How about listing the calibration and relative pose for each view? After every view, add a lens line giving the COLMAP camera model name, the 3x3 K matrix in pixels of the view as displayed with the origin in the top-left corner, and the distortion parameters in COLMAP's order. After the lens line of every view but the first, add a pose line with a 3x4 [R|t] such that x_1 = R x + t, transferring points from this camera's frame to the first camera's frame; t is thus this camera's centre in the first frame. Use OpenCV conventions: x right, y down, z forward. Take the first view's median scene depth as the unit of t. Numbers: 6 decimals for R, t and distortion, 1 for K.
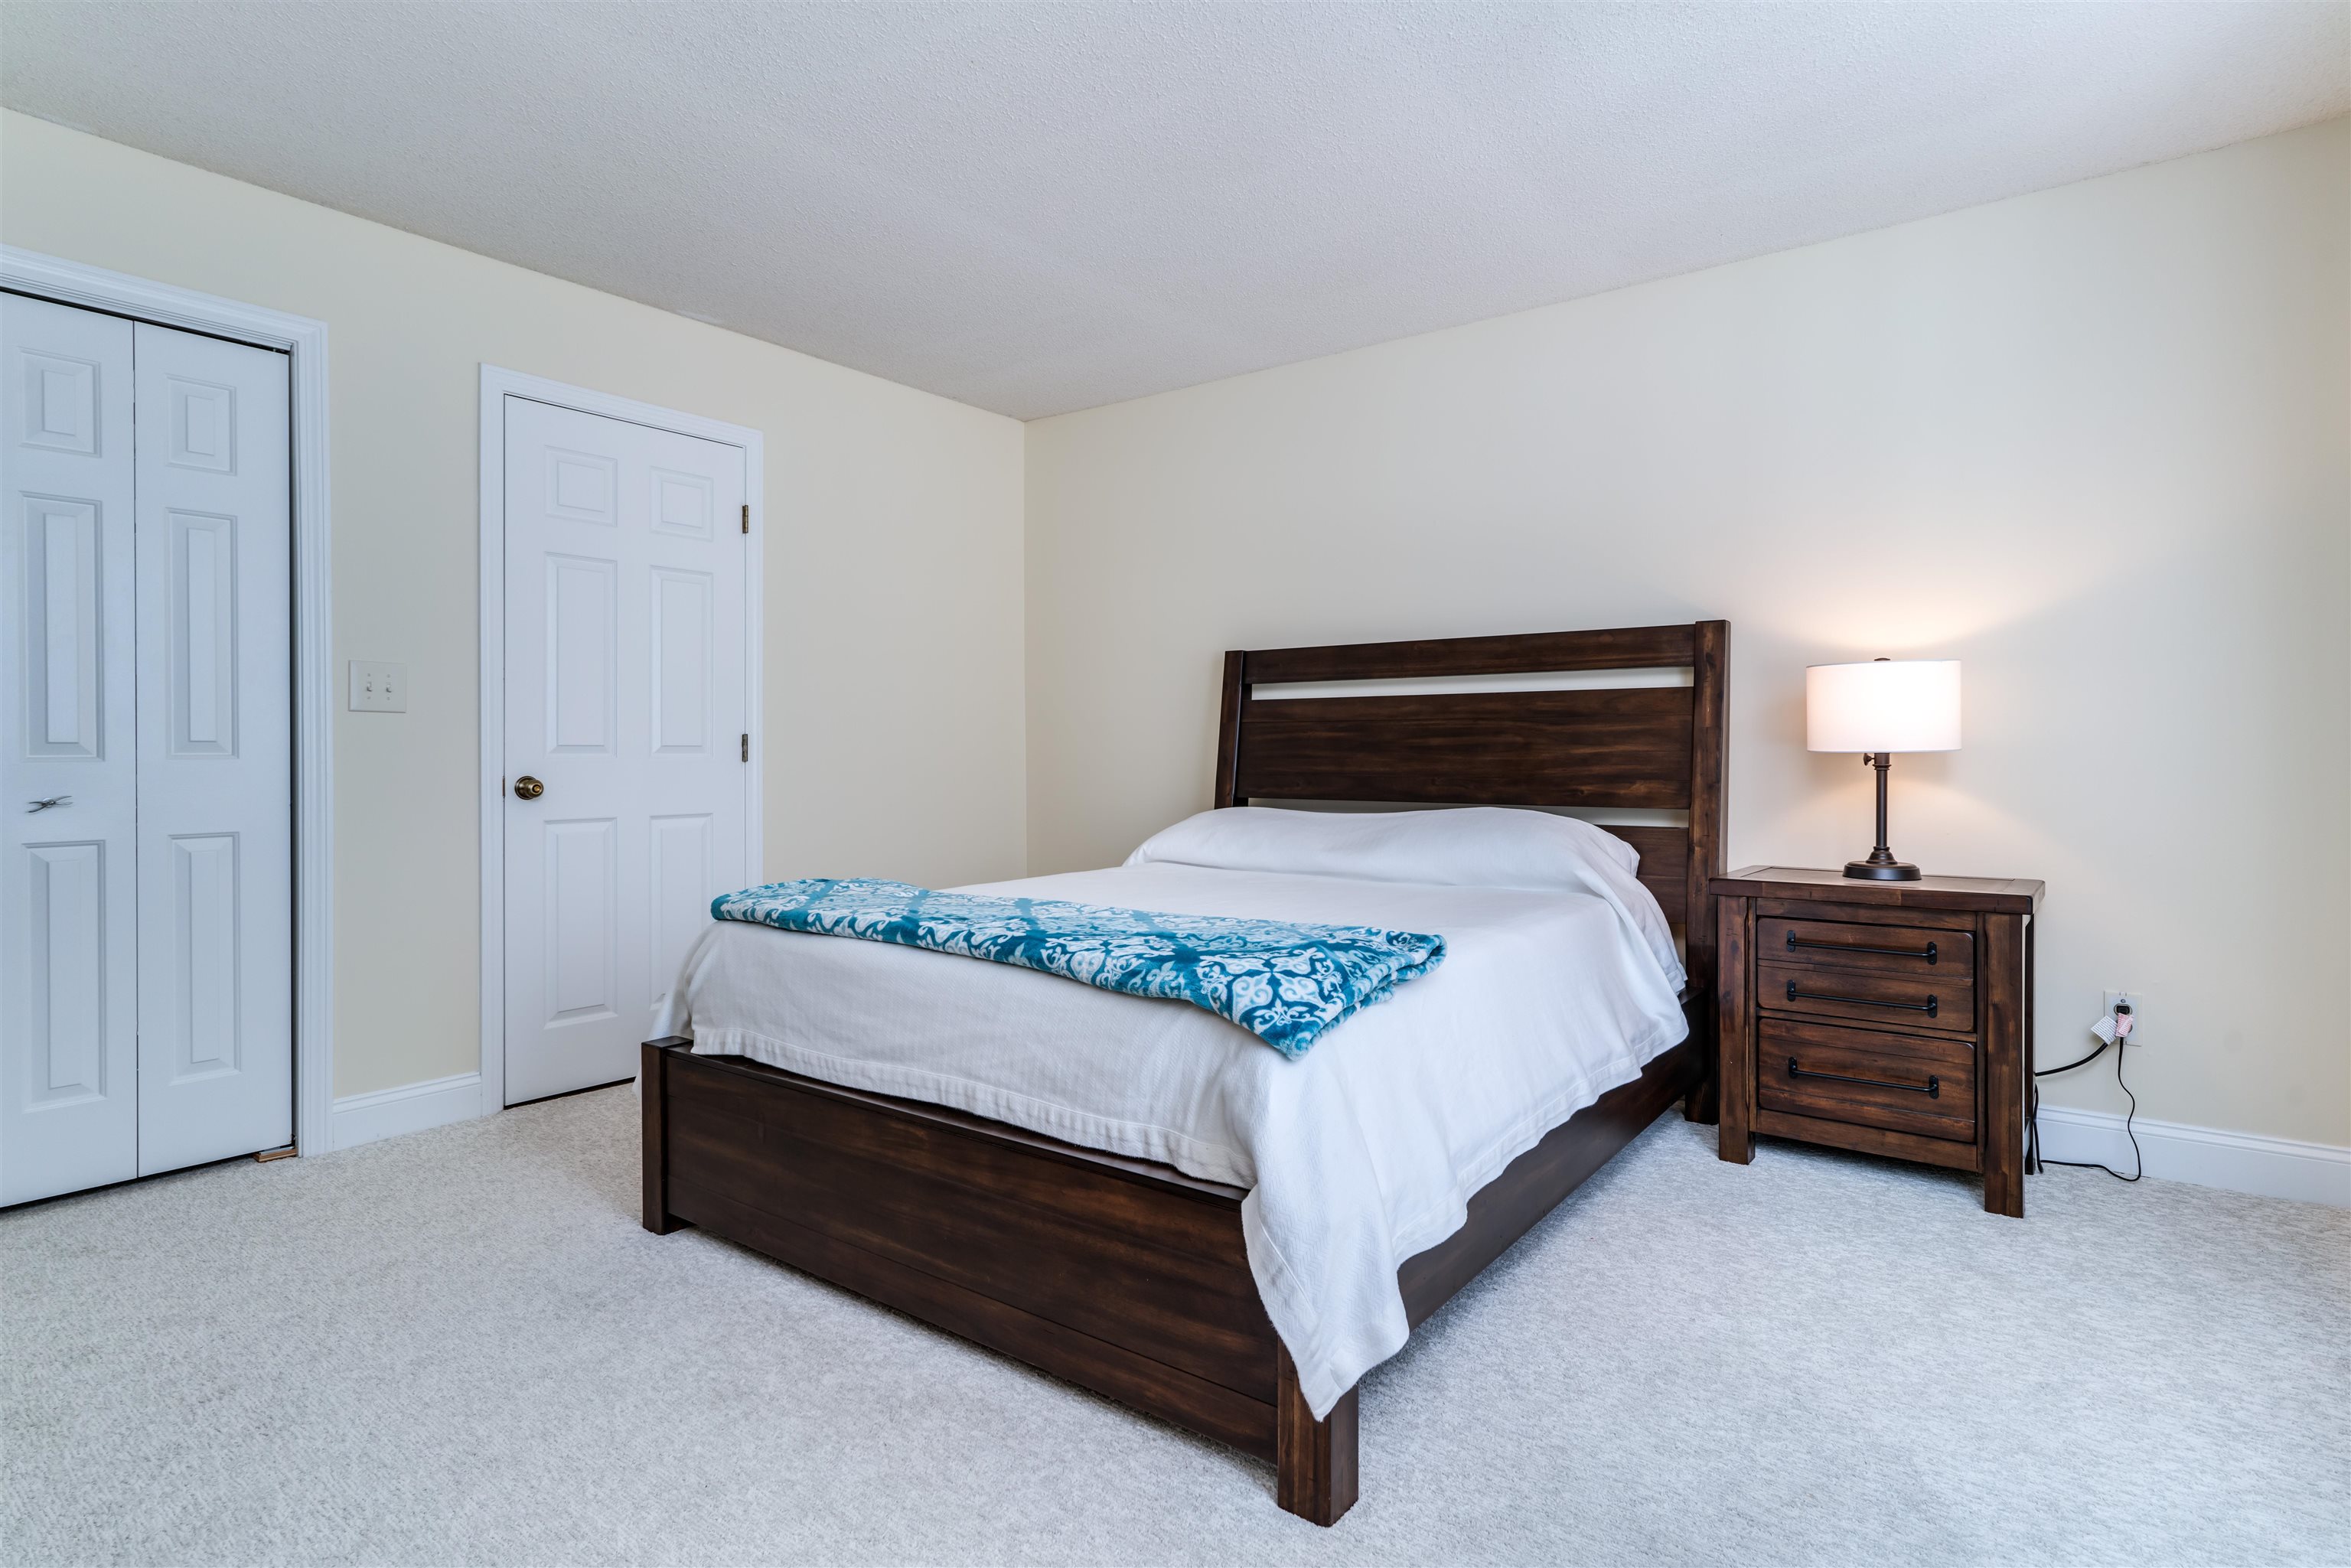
lens RADIAL K [[1197.8, 0, 1192.2], [0, 1197.8, 766.7], [0, 0, 1]] dist [-0.003236, 0.003319]
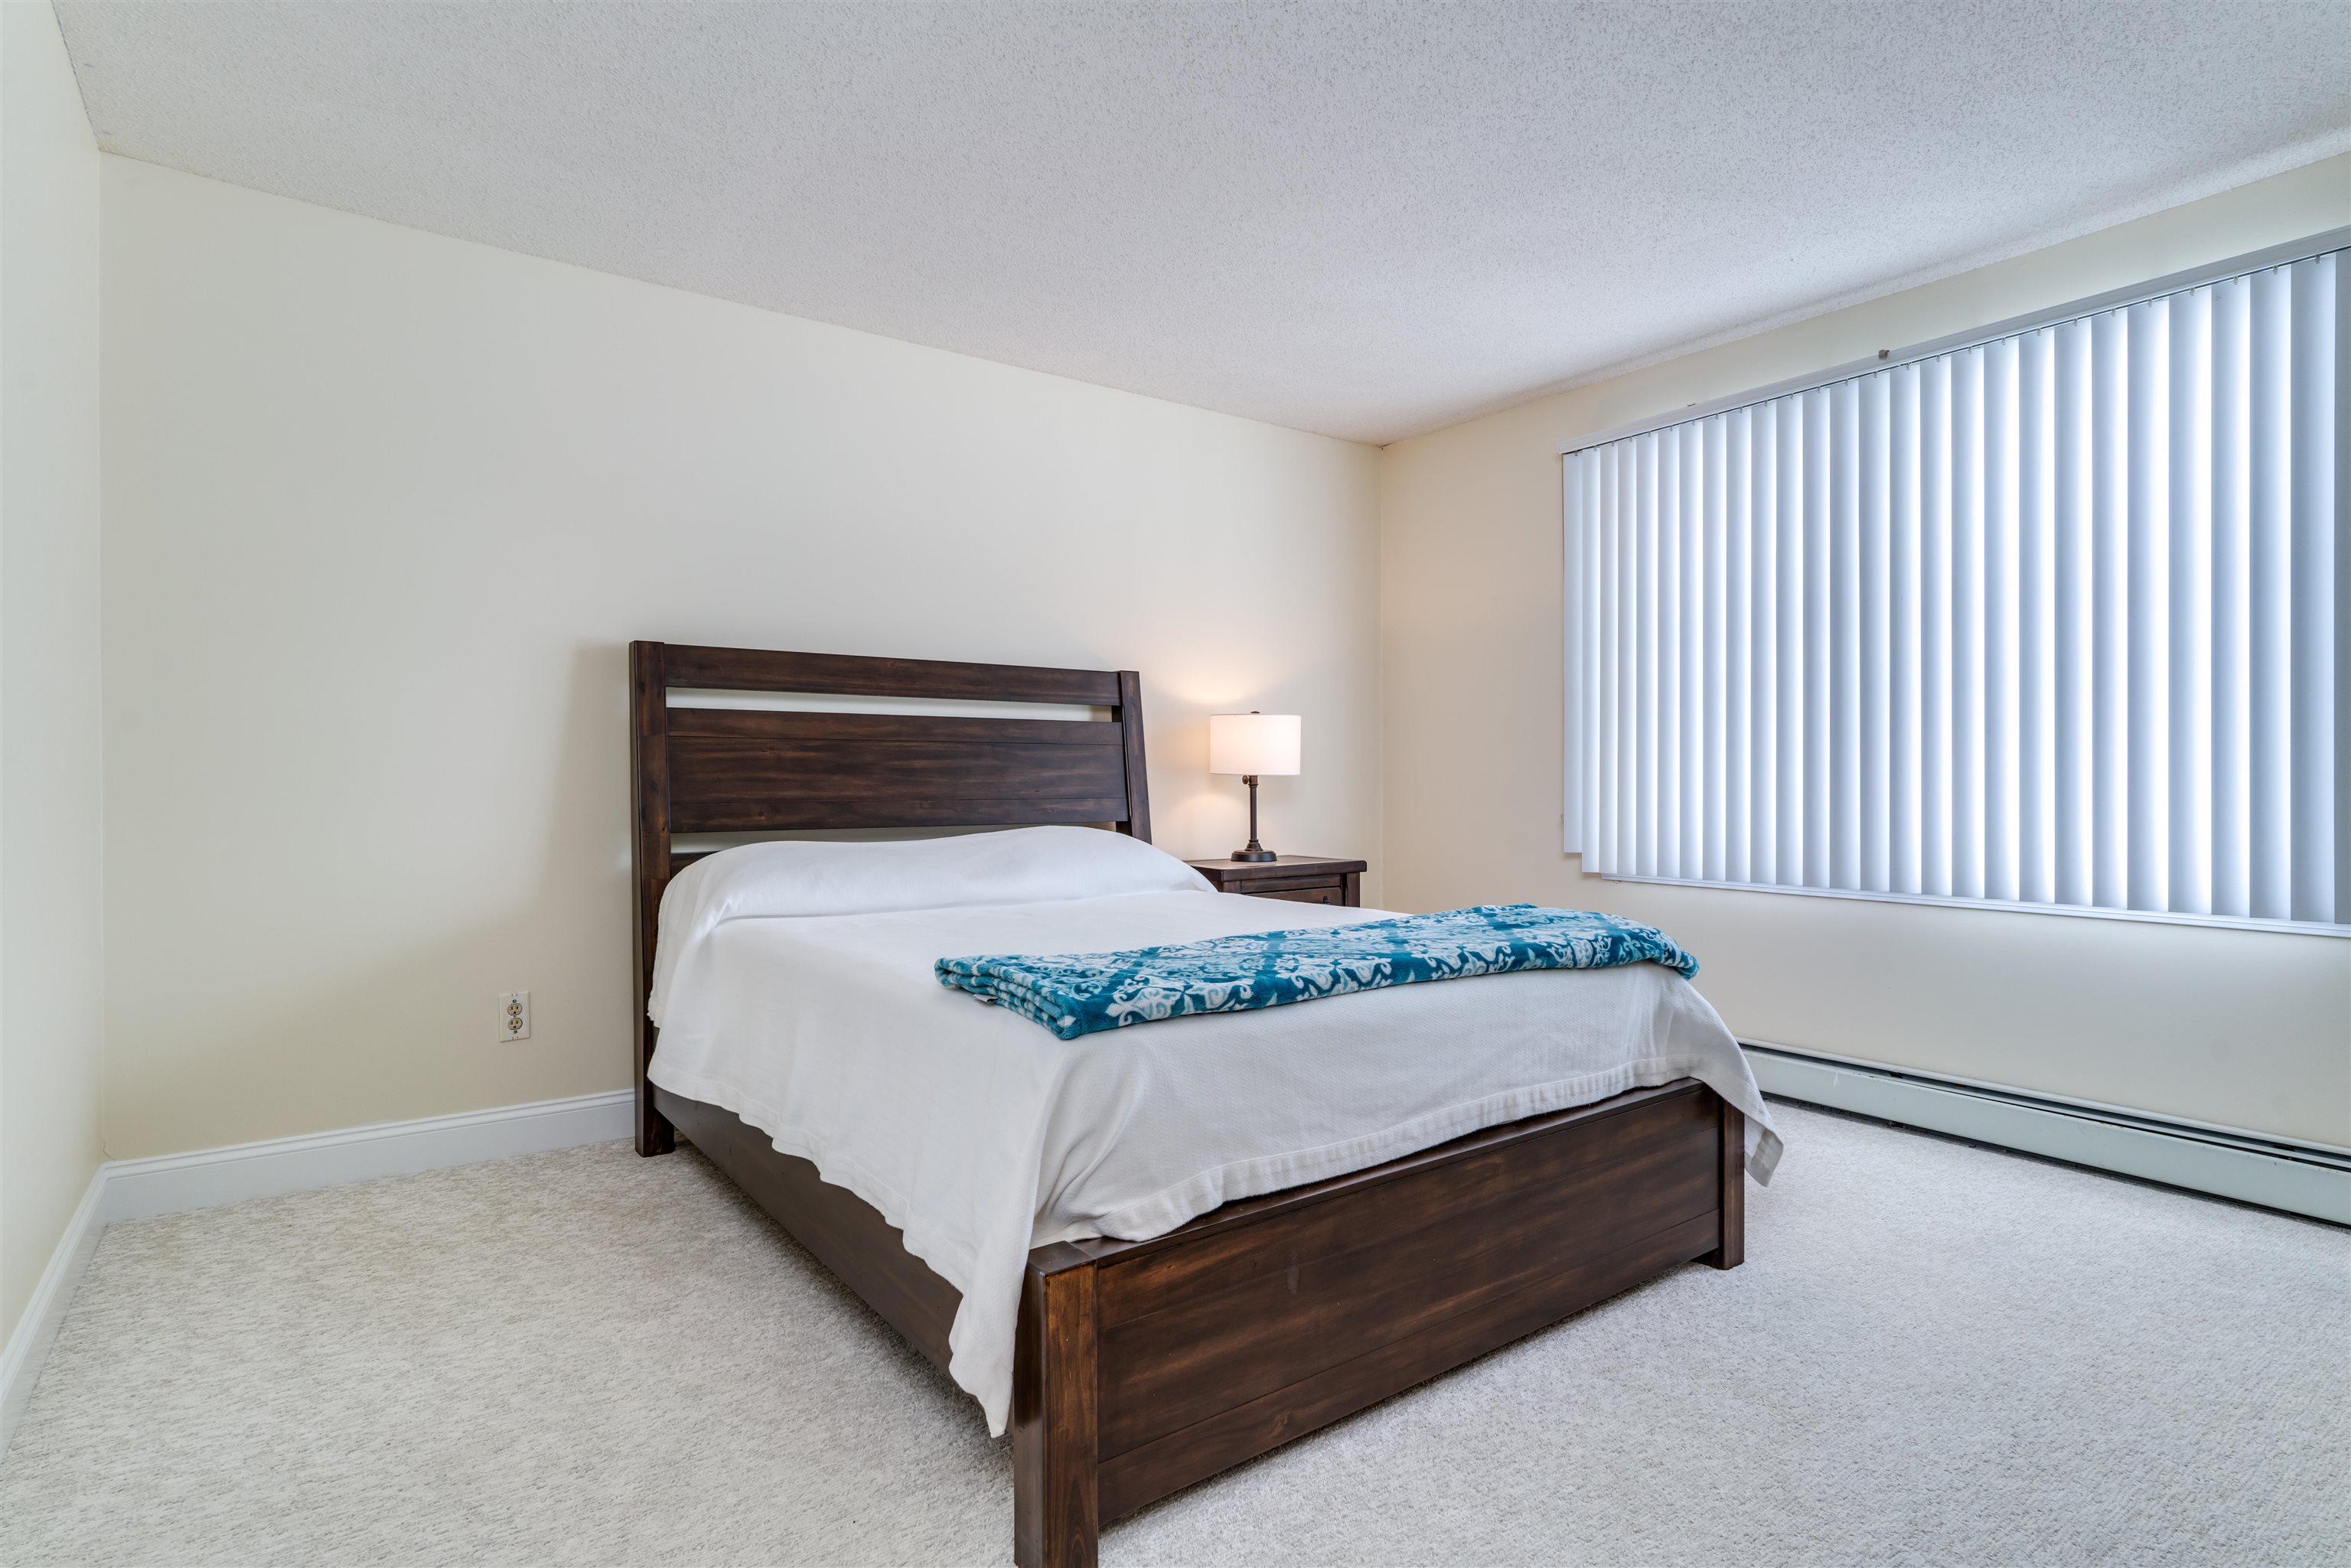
lens RADIAL K [[1197.8, 0, 1174.2], [0, 1197.8, 779.1], [0, 0, 1]] dist [-0.003236, 0.003319]
pose [[0.289707, -0.001644, 0.957114, -1.164130], [0.011922, 0.999927, -0.001892, -0.007636], [-0.957041, 0.011959, 0.289705, 0.901019]]
